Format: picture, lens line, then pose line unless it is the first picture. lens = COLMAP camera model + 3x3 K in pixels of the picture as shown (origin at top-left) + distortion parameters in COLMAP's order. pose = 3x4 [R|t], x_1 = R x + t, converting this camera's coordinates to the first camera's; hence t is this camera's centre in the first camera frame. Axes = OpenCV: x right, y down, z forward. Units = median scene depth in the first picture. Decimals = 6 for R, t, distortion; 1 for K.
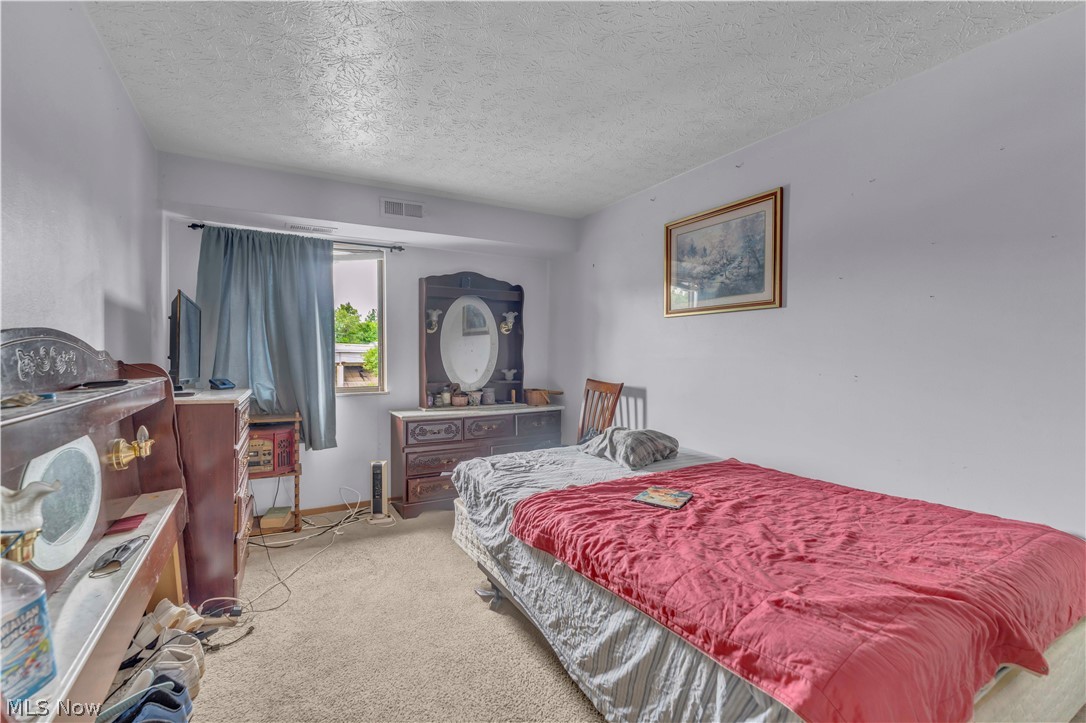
lens RADIAL K [[436.0, 0, 541.2], [0, 436.0, 363.5], [0, 0, 1]] dist [-0.000521, 0.000115]
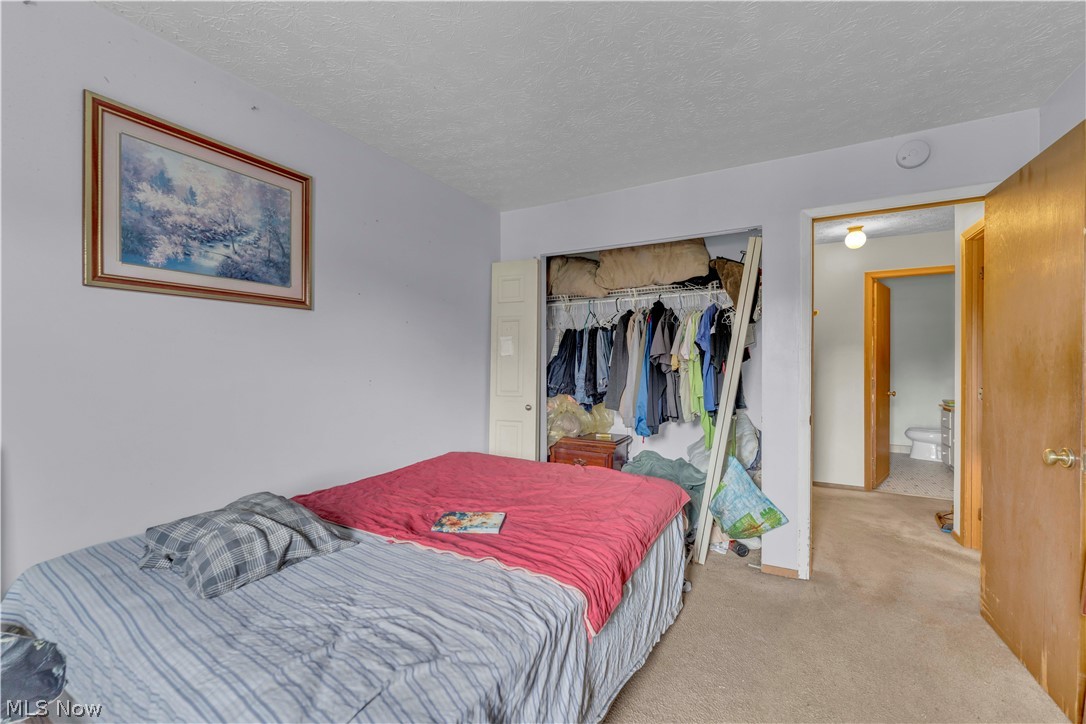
lens RADIAL K [[436.0, 0, 541.2], [0, 436.0, 364.0], [0, 0, 1]] dist [-0.000521, 0.000115]
pose [[-0.442493, -0.003243, 0.896766, -0.438851], [0.019723, 0.999716, 0.013347, -0.020844], [-0.896555, 0.023592, -0.442304, 0.932901]]
